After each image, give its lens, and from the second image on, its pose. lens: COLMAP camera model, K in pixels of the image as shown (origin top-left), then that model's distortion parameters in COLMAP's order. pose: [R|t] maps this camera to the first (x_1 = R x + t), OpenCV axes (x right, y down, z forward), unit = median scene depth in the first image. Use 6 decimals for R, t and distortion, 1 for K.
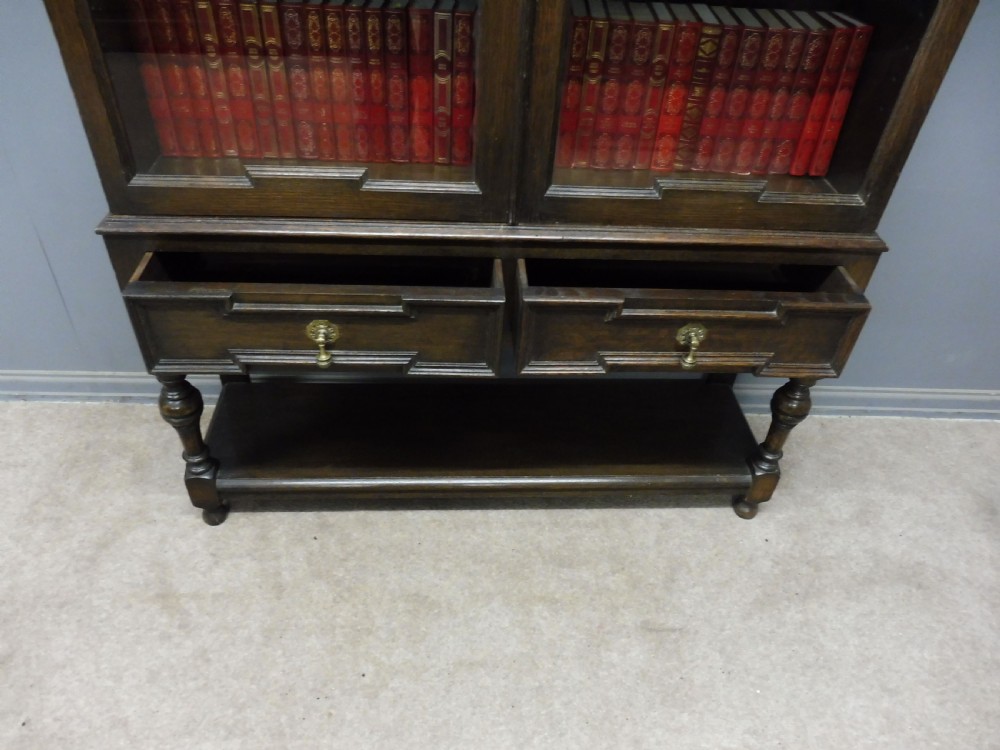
lens RADIAL K [[725.8, 0, 503.2], [0, 725.8, 384.3], [0, 0, 1]] dist [-0.058658, 0.023243]
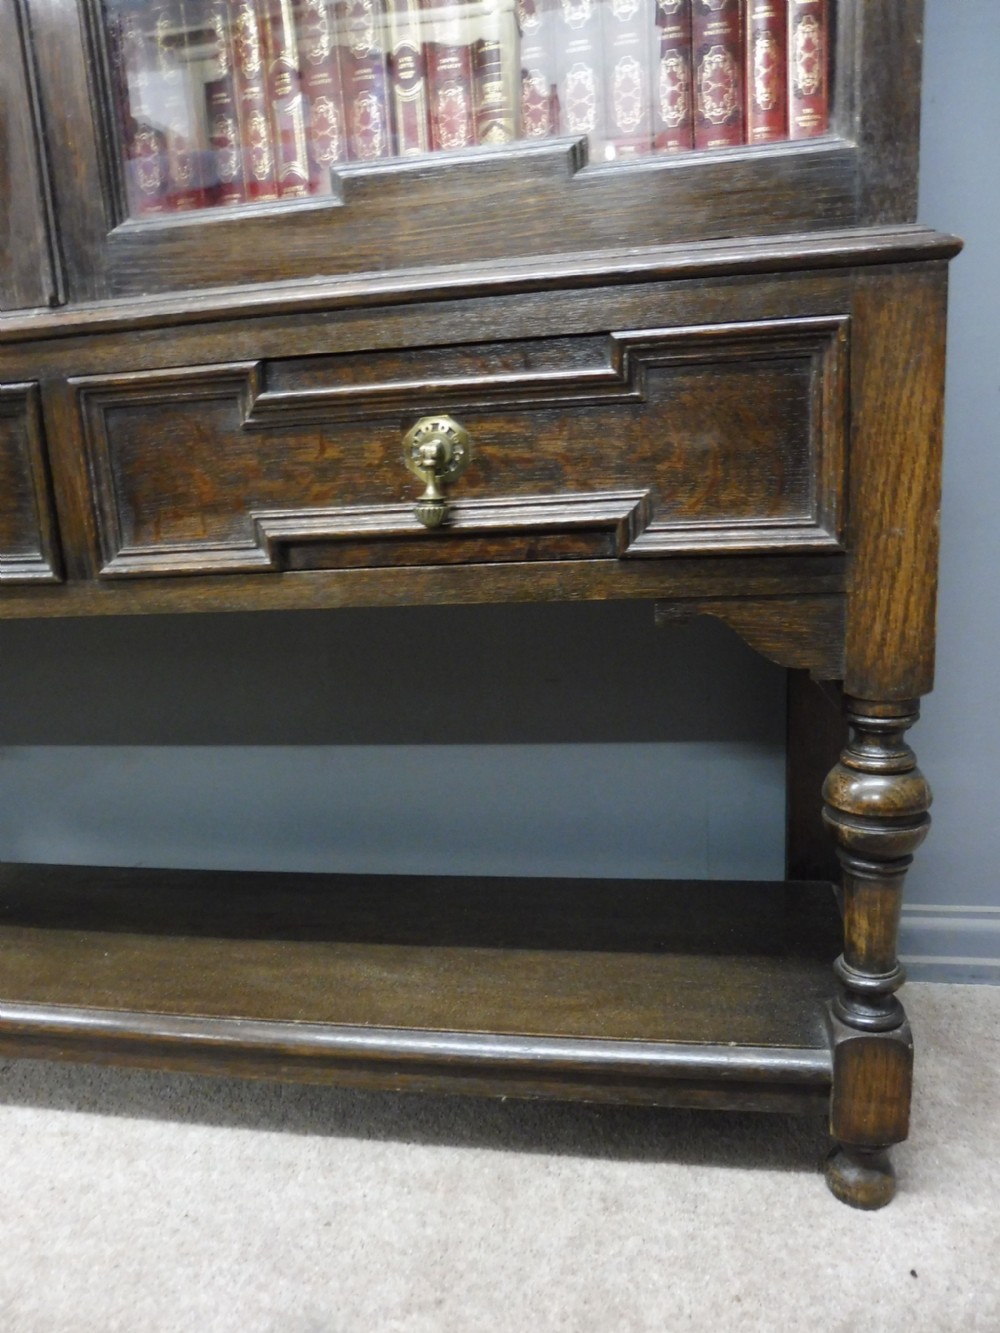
lens RADIAL K [[967.4, 0, 497.5], [0, 967.4, 668.5], [0, 0, 1]] dist [-0.058658, 0.023243]
pose [[0.962525, -0.060797, -0.264292, 0.387854], [-0.069803, 0.886171, -0.458071, 0.225525], [0.262057, 0.459353, 0.848717, 0.567440]]
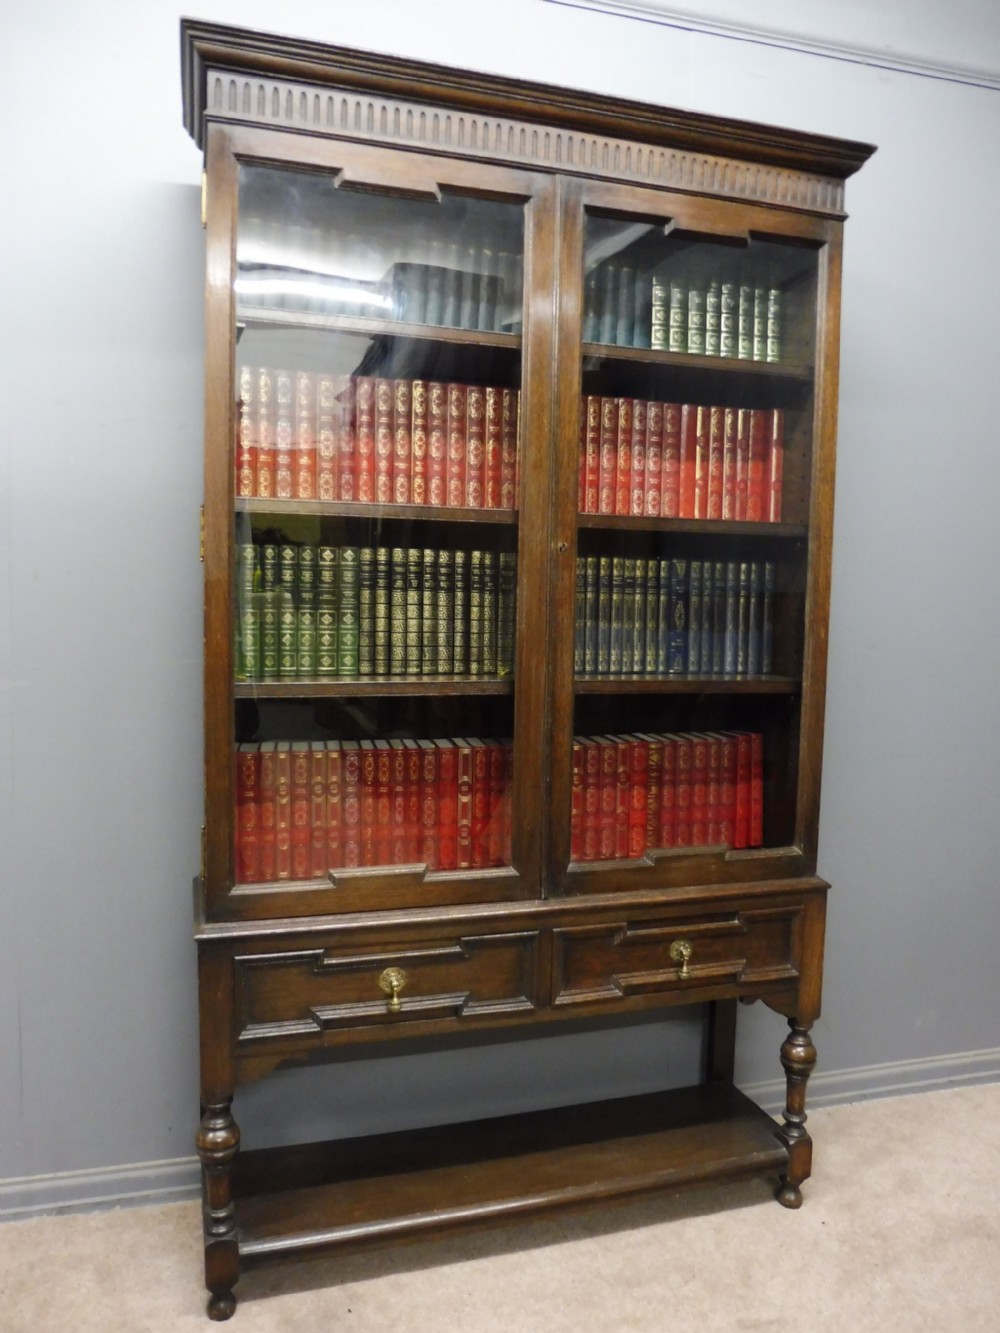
lens RADIAL K [[967.4, 0, 494.7], [0, 967.4, 673.9], [0, 0, 1]] dist [-0.058658, 0.023243]
pose [[0.970915, -0.061649, 0.231350, -0.360245], [0.186065, 0.802392, -0.567051, 0.323693], [-0.150675, 0.593604, 0.790526, -0.414891]]
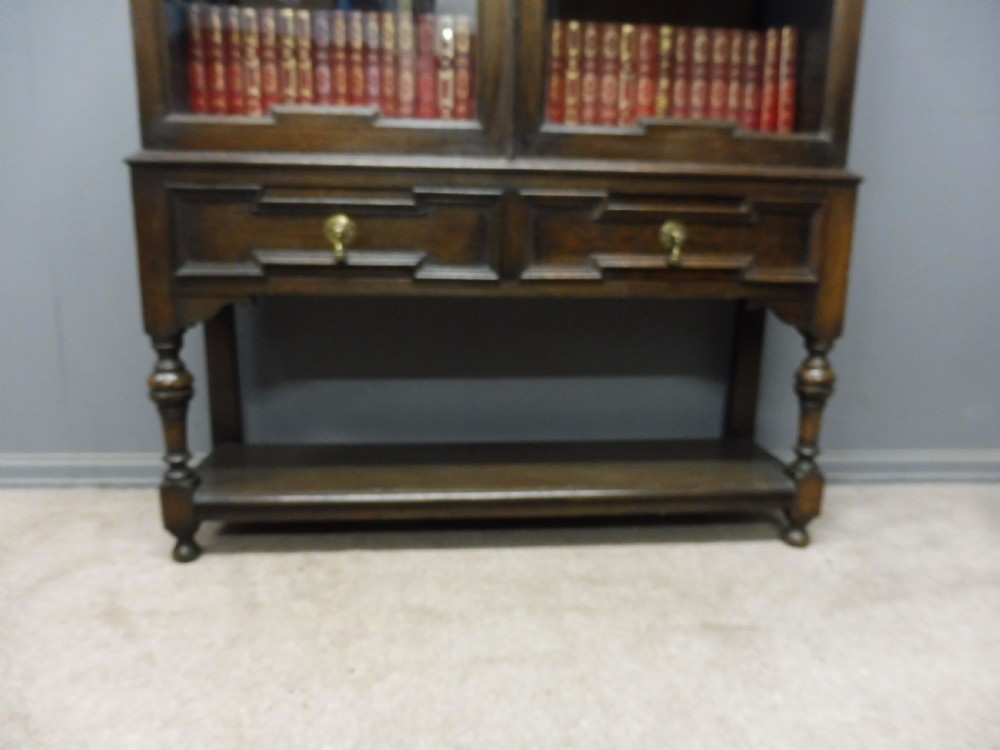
lens RADIAL K [[725.8, 0, 504.7], [0, 725.8, 382.2], [0, 0, 1]] dist [-0.058658, 0.023243]
pose [[0.998576, -0.049883, 0.018920, -0.030791], [0.052899, 0.879719, -0.472541, 0.509325], [0.006928, 0.472869, 0.881105, 0.178165]]
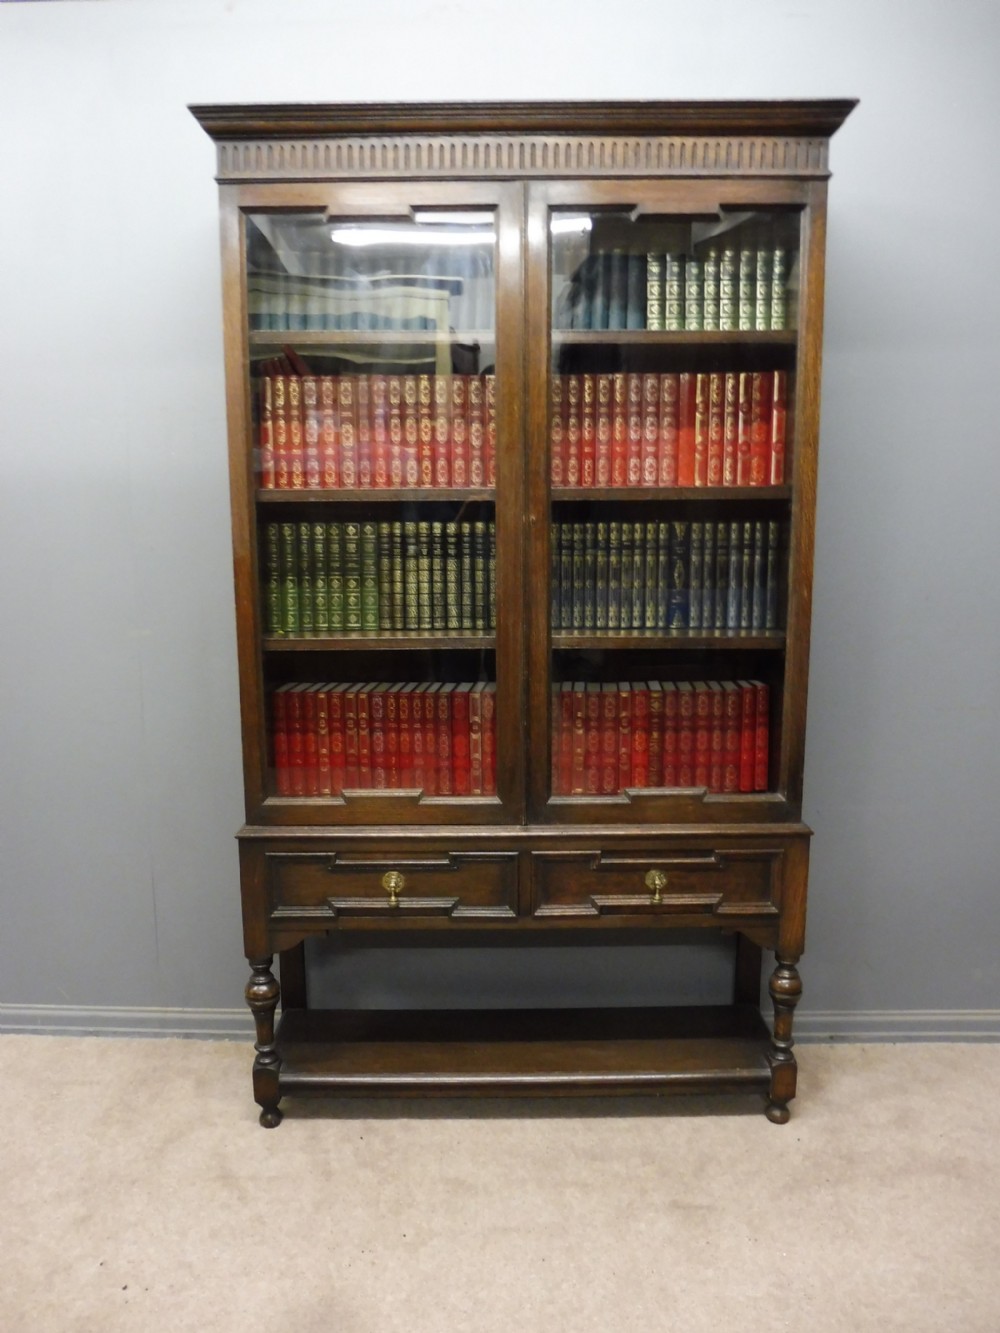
lens RADIAL K [[967.4, 0, 494.1], [0, 967.4, 677.3], [0, 0, 1]] dist [-0.058658, 0.023243]
pose [[0.995711, -0.057011, -0.072870, 0.090747], [0.010361, 0.851348, -0.524499, 0.444331], [0.091940, 0.521494, 0.848287, -0.637023]]
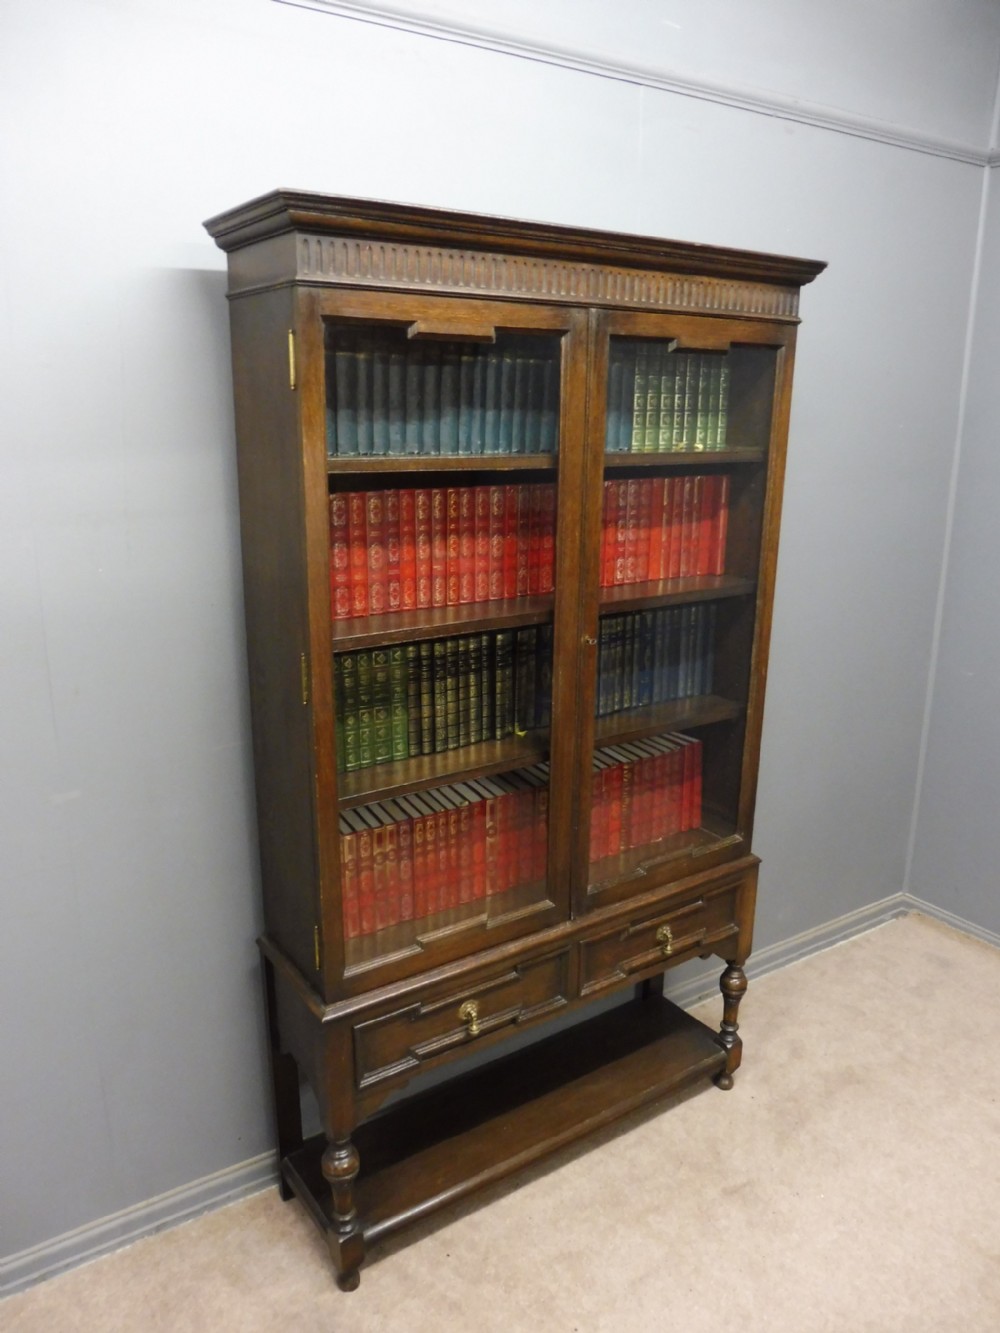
lens RADIAL K [[967.4, 0, 495.5], [0, 967.4, 676.9], [0, 0, 1]] dist [-0.058658, 0.023243]
pose [[0.861167, -0.190696, 0.471197, -0.826933], [0.367423, 0.874087, -0.317760, -0.076068], [-0.351271, 0.446773, 0.822801, -0.676452]]
